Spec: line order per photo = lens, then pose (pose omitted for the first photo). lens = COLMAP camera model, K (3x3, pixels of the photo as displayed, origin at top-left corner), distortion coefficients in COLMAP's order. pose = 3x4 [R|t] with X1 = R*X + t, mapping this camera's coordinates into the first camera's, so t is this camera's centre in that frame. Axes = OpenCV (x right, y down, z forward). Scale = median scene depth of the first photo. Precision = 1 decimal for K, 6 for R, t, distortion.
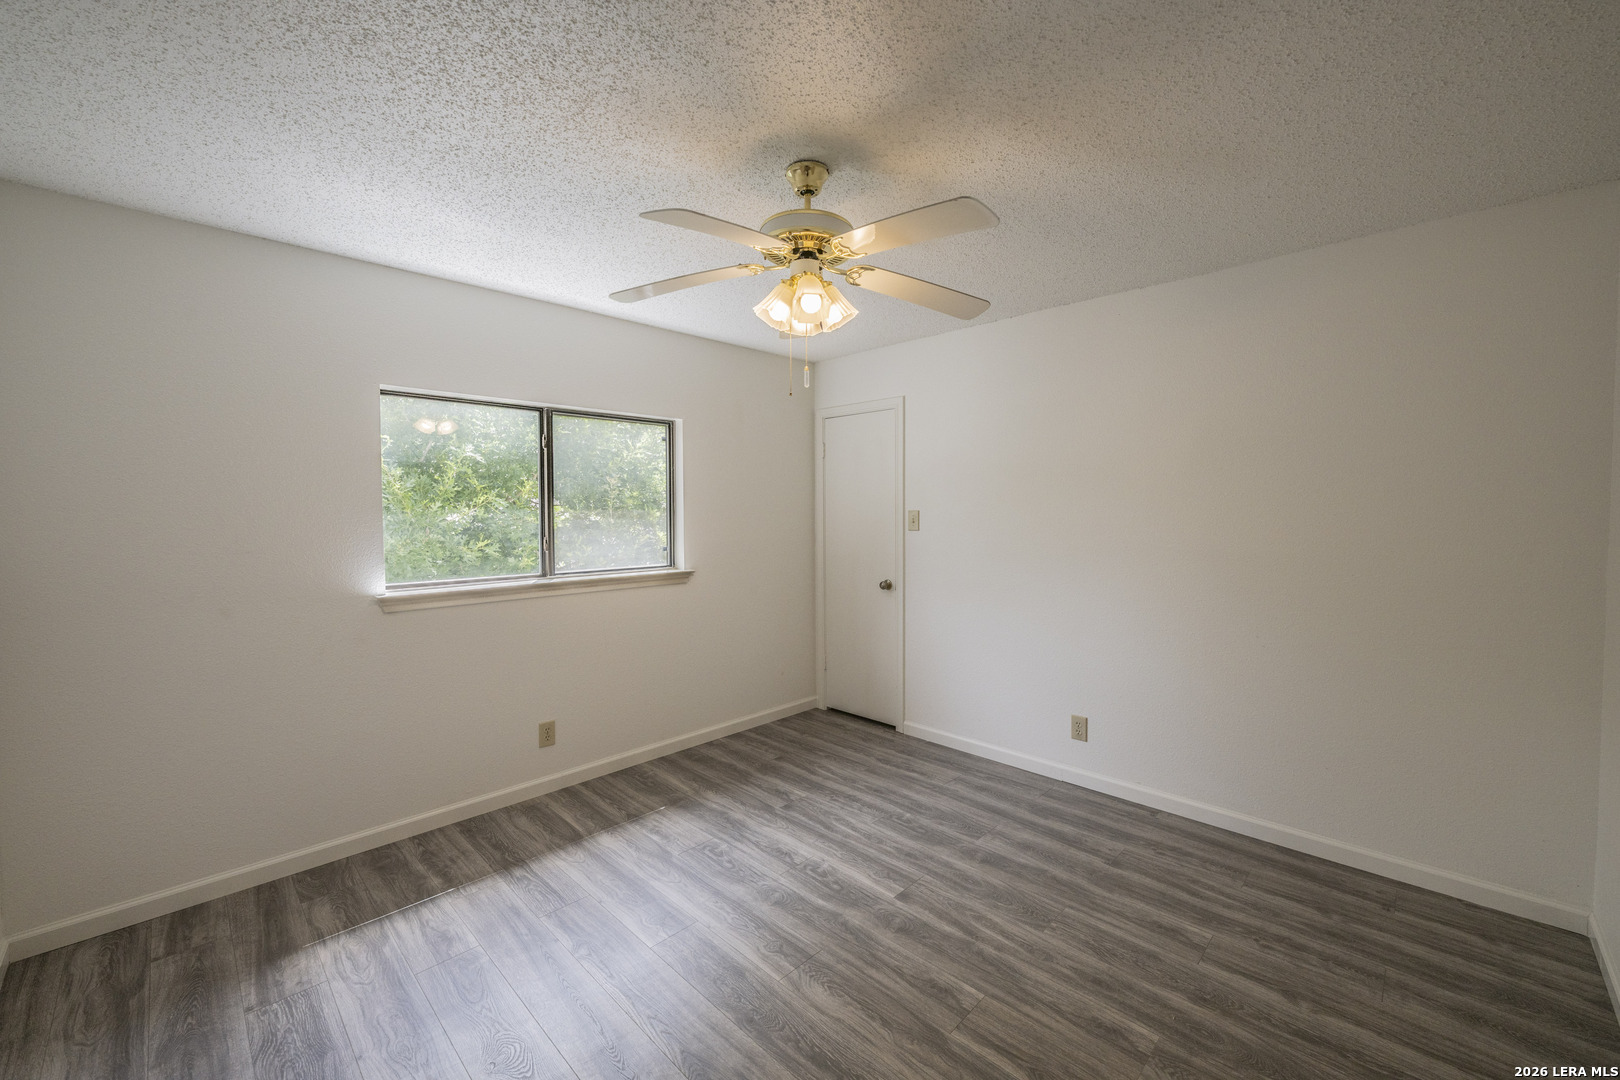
lens RADIAL K [[642.7, 0, 803.6], [0, 642.7, 526.5], [0, 0, 1]] dist [-0.003581, 0.000770]
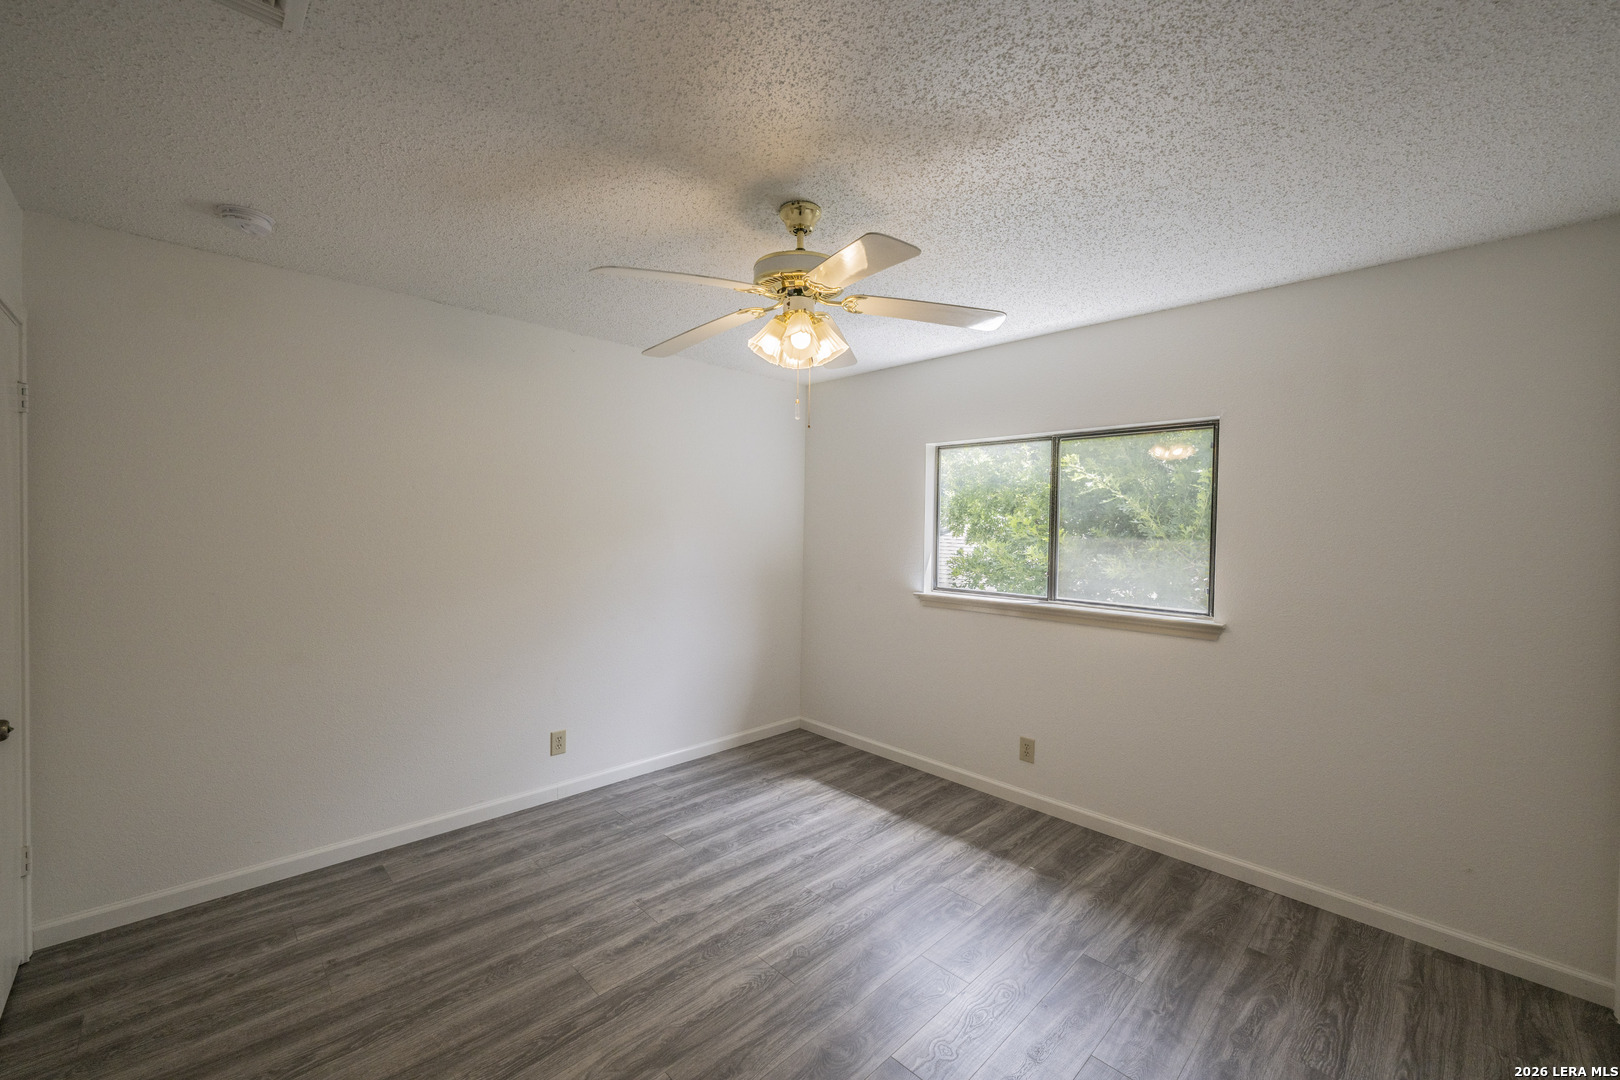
lens RADIAL K [[642.7, 0, 810.8], [0, 642.7, 531.9], [0, 0, 1]] dist [-0.003581, 0.000770]
pose [[-0.017524, 0.014885, -0.999736, 0.704321], [-0.039034, 0.999117, 0.015560, -0.036857], [0.999084, 0.039297, -0.016928, 0.710531]]
